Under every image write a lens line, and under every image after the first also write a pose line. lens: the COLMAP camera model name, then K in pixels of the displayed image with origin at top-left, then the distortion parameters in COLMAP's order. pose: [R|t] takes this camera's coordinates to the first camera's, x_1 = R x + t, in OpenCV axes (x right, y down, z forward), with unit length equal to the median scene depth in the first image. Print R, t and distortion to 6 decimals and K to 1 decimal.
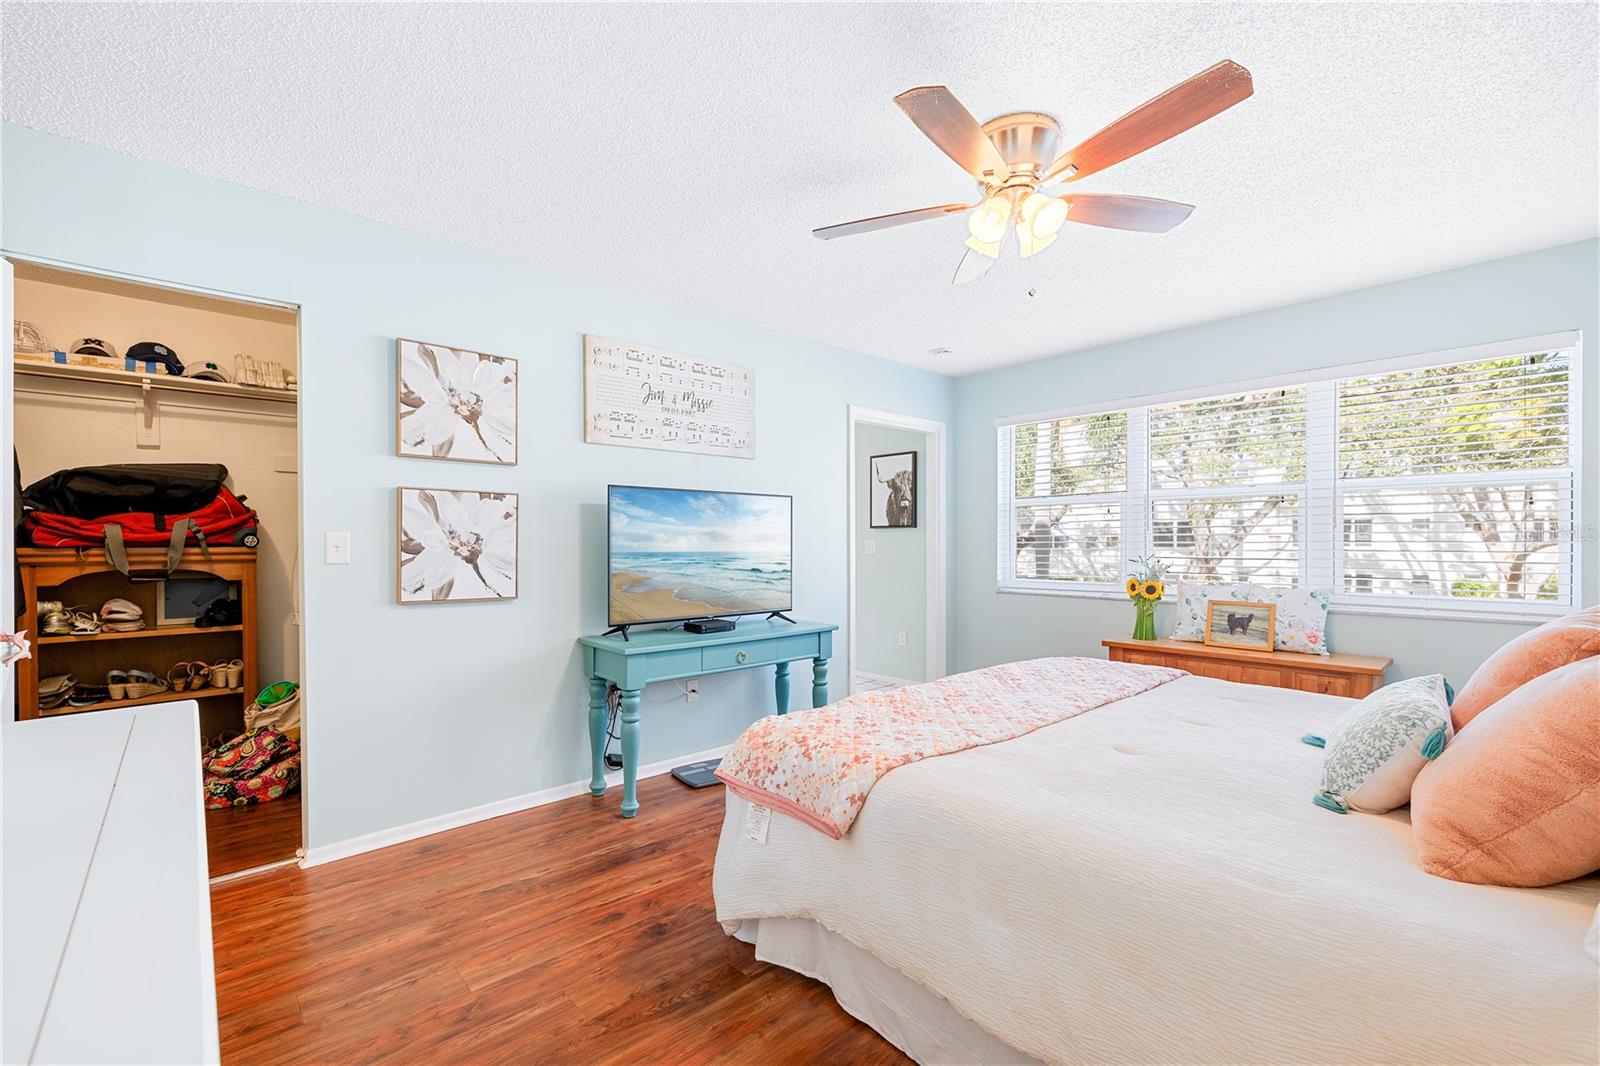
lens RADIAL K [[693.7, 0, 797.2], [0, 693.7, 553.7], [0, 0, 1]] dist [0.002447, 0.000147]
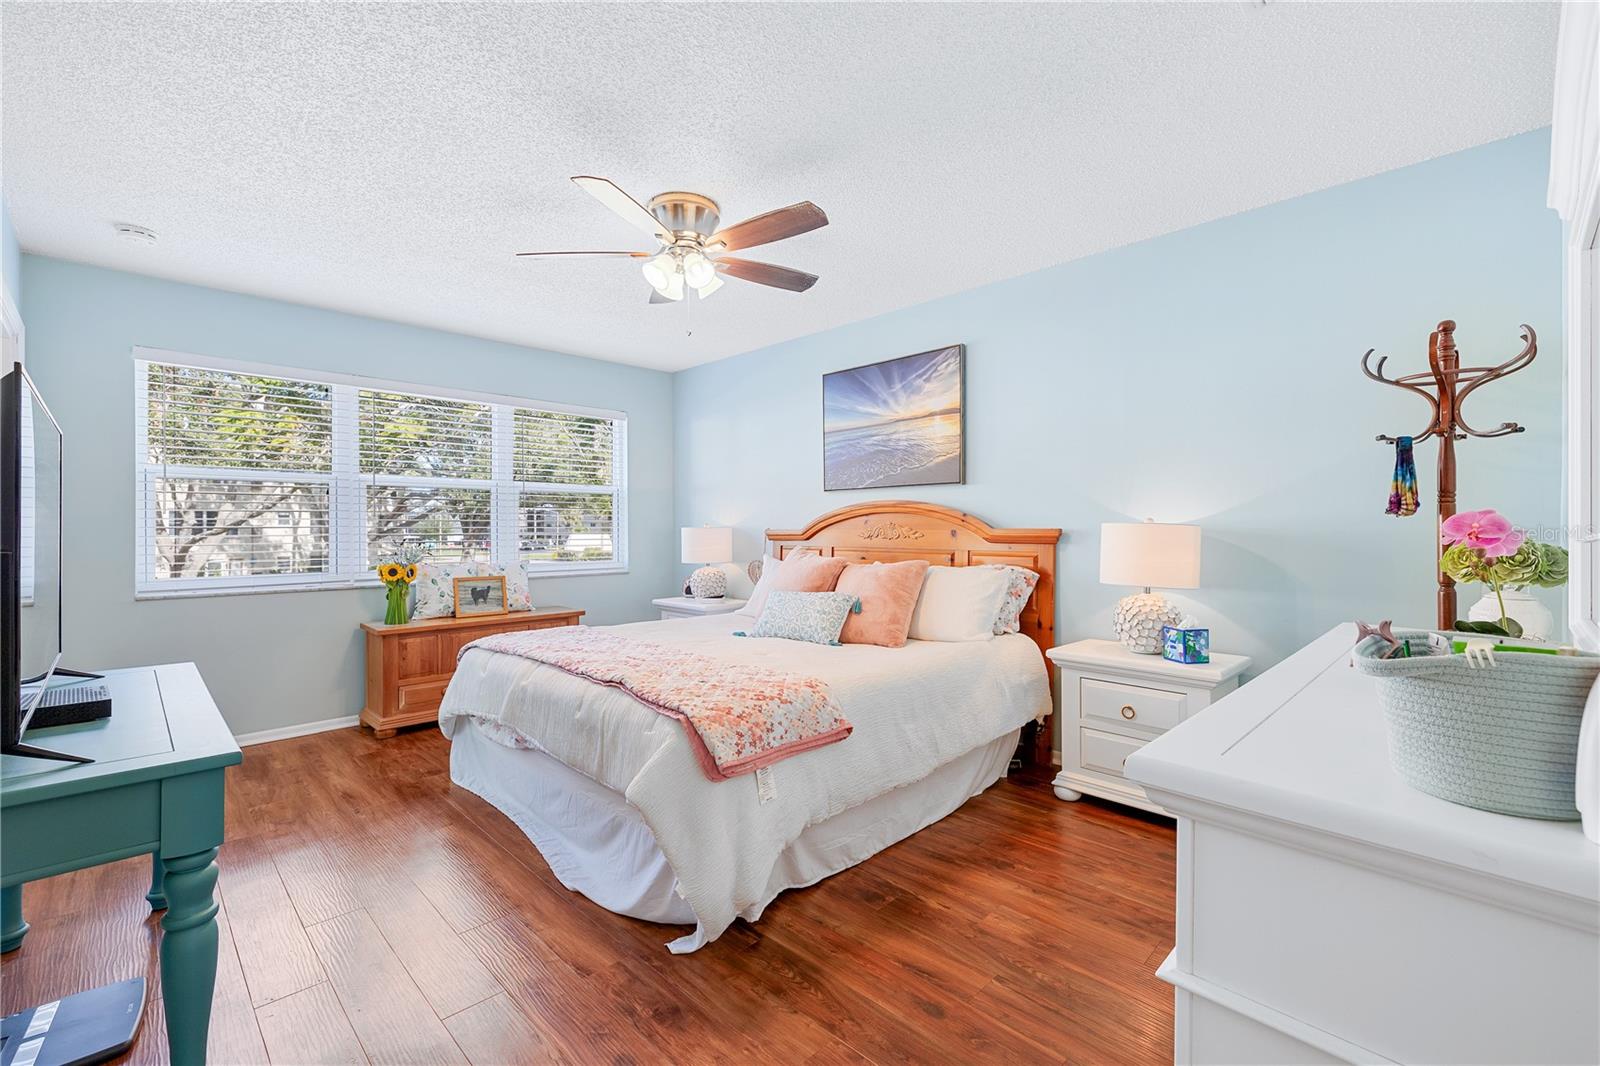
lens RADIAL K [[670.1, 0, 801.8], [0, 670.1, 543.3], [0, 0, 1]] dist [0.000803, 0.000260]
pose [[-0.057559, -0.017470, 0.998189, -0.576562], [0.020438, 0.999617, 0.018673, 0.000930], [-0.998133, 0.021476, -0.057180, 0.533469]]
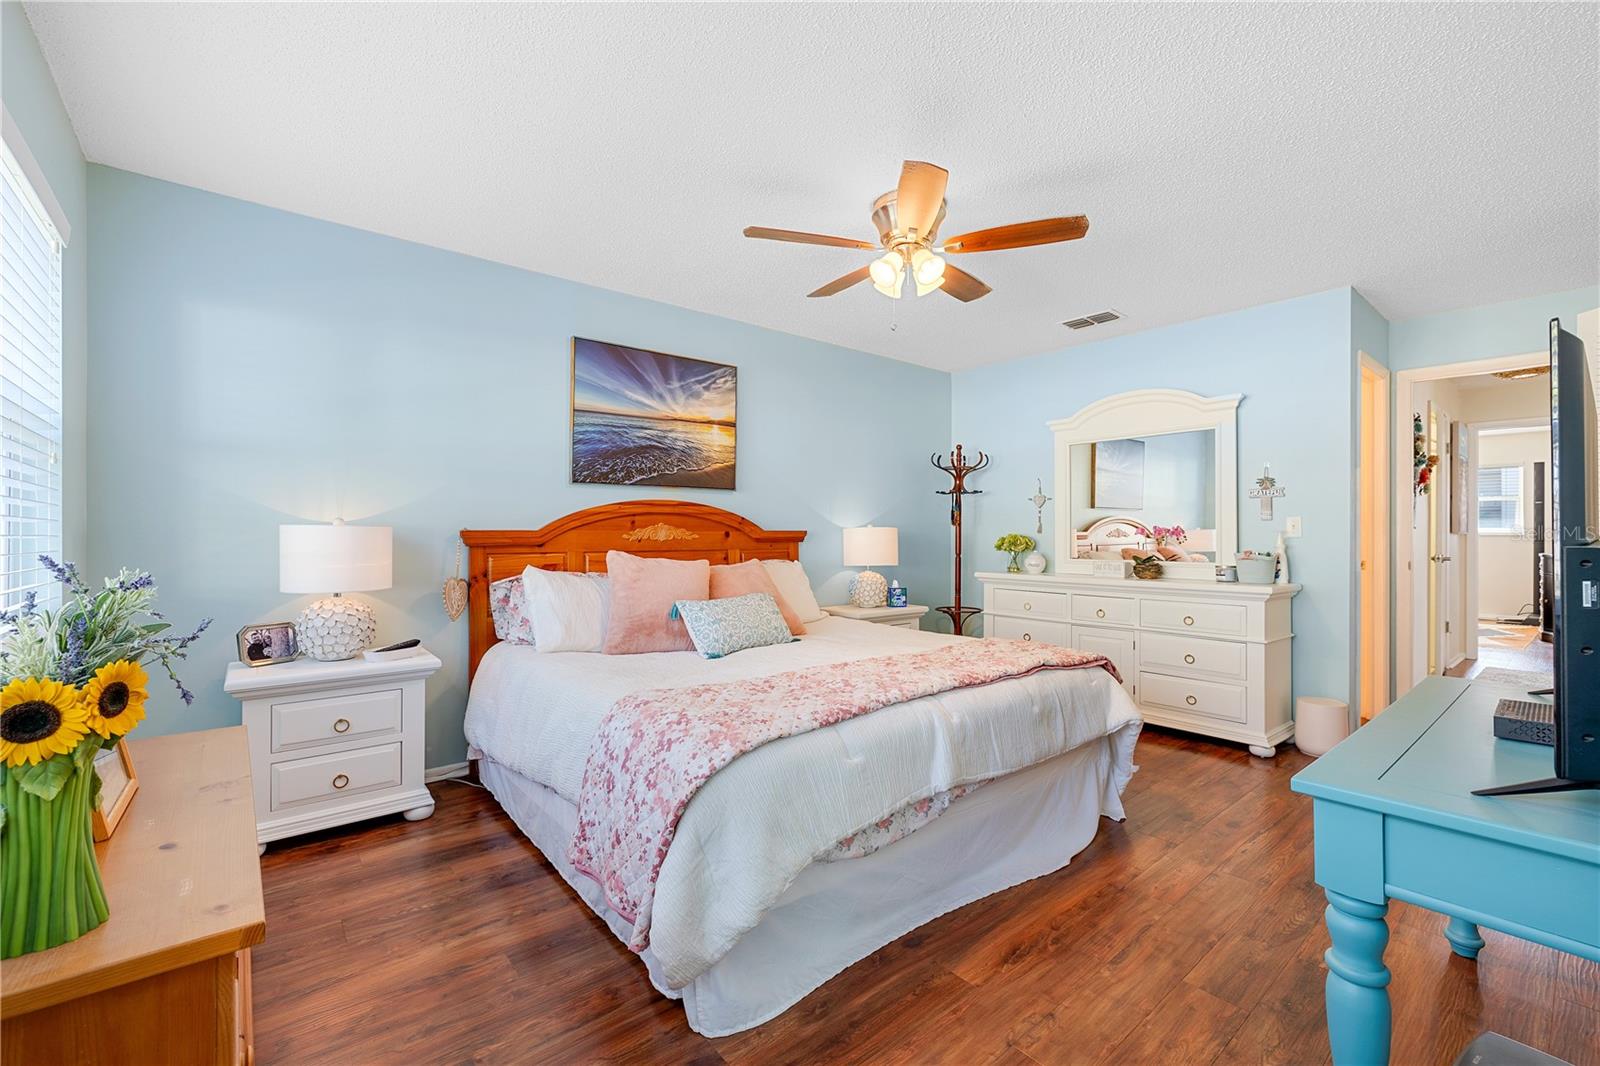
lens RADIAL K [[676.9, 0, 799.6], [0, 676.9, 529.7], [0, 0, 1]] dist [0.002355, 0.000214]
pose [[-0.998973, 0.002902, 0.045217, 0.284065], [0.003606, 0.999874, 0.015482, -0.016439], [-0.045167, 0.015629, -0.998857, 1.399457]]
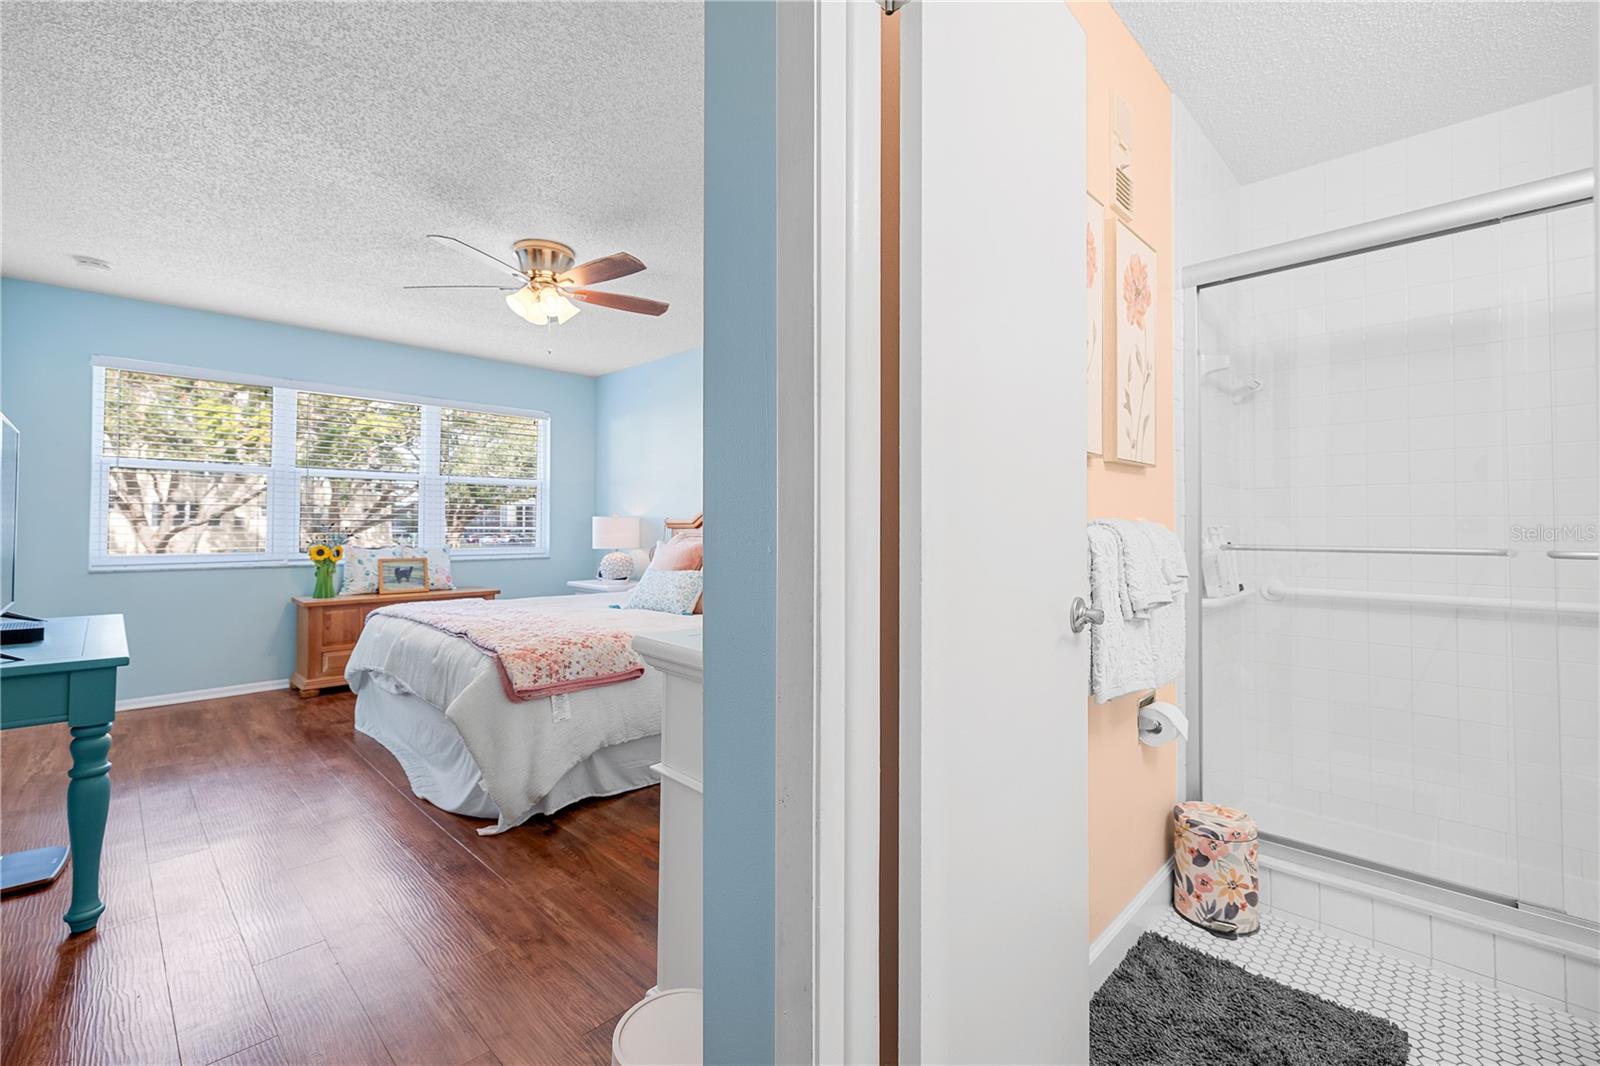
lens RADIAL K [[676.9, 0, 799.6], [0, 676.9, 529.7], [0, 0, 1]] dist [0.002355, 0.000214]
pose [[-0.061660, -0.001974, 0.998095, -0.760941], [0.012975, 0.999912, 0.002779, 0.020588], [-0.998013, 0.013122, -0.061629, 0.324966]]
